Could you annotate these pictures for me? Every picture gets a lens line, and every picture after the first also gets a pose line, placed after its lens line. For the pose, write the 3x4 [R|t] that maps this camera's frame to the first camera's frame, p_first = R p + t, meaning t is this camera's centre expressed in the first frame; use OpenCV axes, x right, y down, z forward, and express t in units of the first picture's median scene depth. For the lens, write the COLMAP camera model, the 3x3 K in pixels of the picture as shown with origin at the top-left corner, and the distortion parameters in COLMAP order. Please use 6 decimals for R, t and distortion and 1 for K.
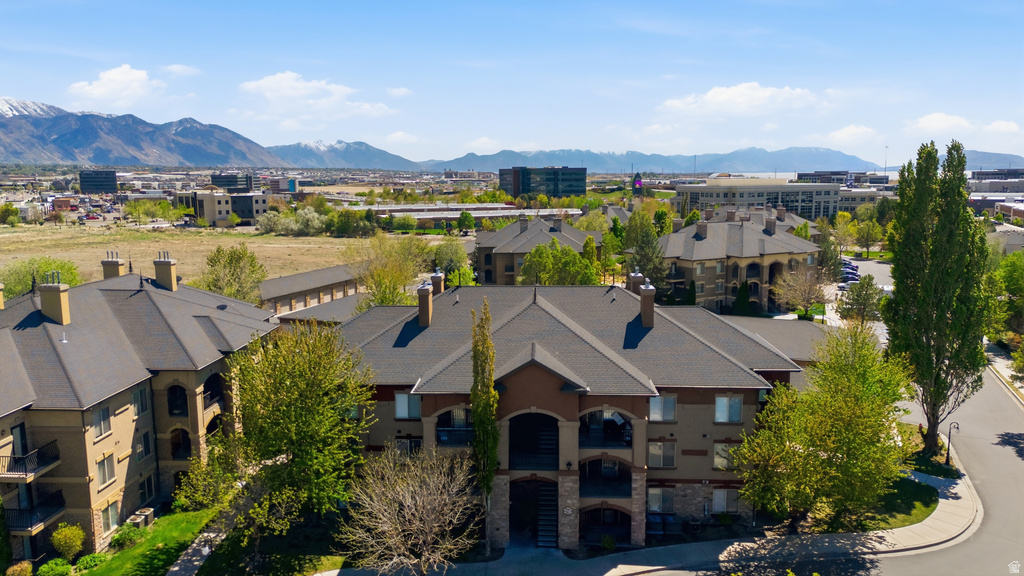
lens RADIAL K [[750.8, 0, 512.2], [0, 750.8, 289.9], [0, 0, 1]] dist [0.074218, -0.068842]
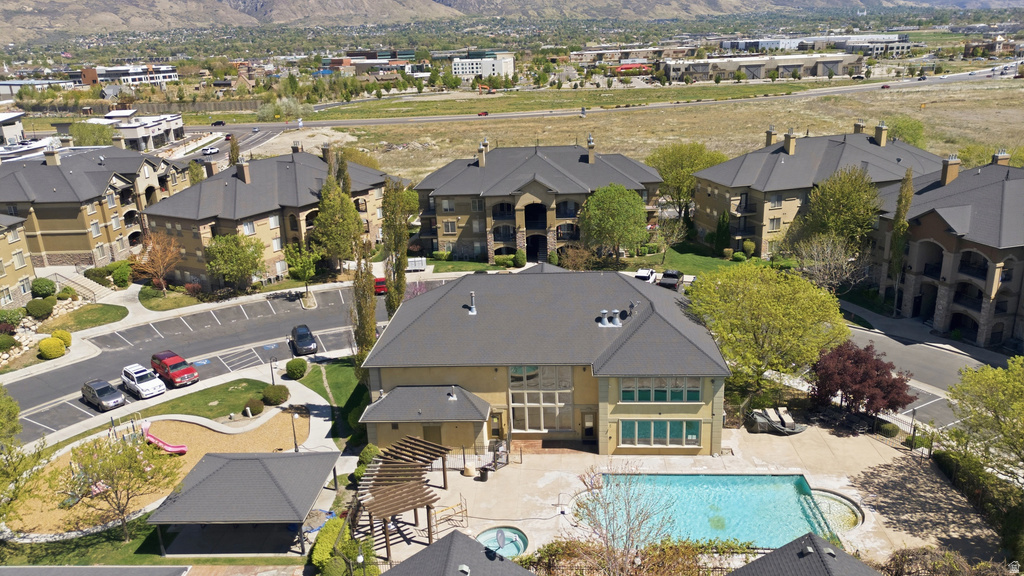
lens RADIAL K [[750.8, 0, 513.3], [0, 750.8, 295.8], [0, 0, 1]] dist [0.074218, -0.068842]
pose [[0.303020, 0.295309, -0.906075, 0.195132], [-0.105323, 0.955329, 0.276139, -0.013179], [0.947146, 0.011755, 0.320586, -0.060186]]
